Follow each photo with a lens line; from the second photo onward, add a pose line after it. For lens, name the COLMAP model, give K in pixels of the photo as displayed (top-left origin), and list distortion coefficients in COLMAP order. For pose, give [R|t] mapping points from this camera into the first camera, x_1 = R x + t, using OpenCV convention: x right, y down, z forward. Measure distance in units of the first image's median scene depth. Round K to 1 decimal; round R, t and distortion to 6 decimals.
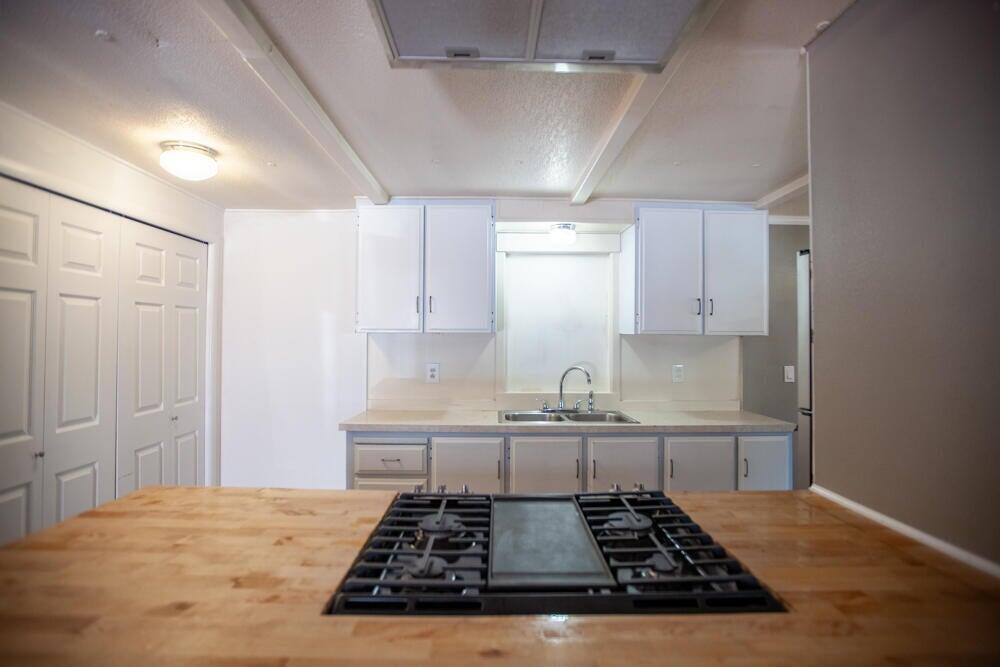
lens RADIAL K [[467.6, 0, 498.2], [0, 467.6, 332.7], [0, 0, 1]] dist [-0.006314, -0.000332]
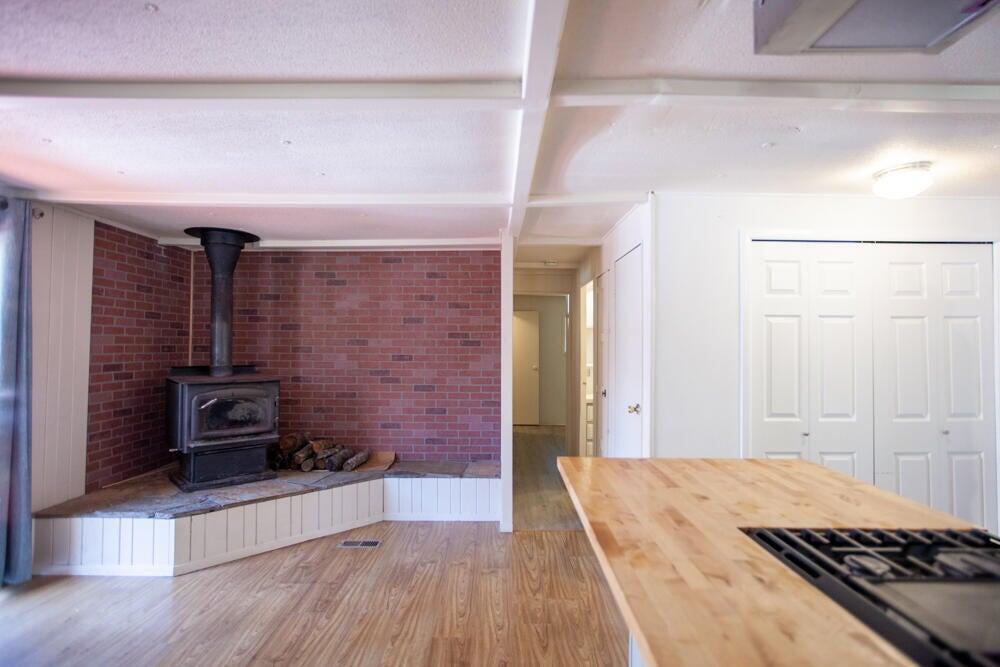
lens RADIAL K [[527.4, 0, 495.4], [0, 527.4, 335.4], [0, 0, 1]] dist [0.002887, 0.001891]
pose [[-0.009492, -0.029318, -0.999525, 0.491489], [0.007526, 0.999540, -0.029390, 0.008386], [0.999927, -0.007802, -0.009267, 0.084271]]
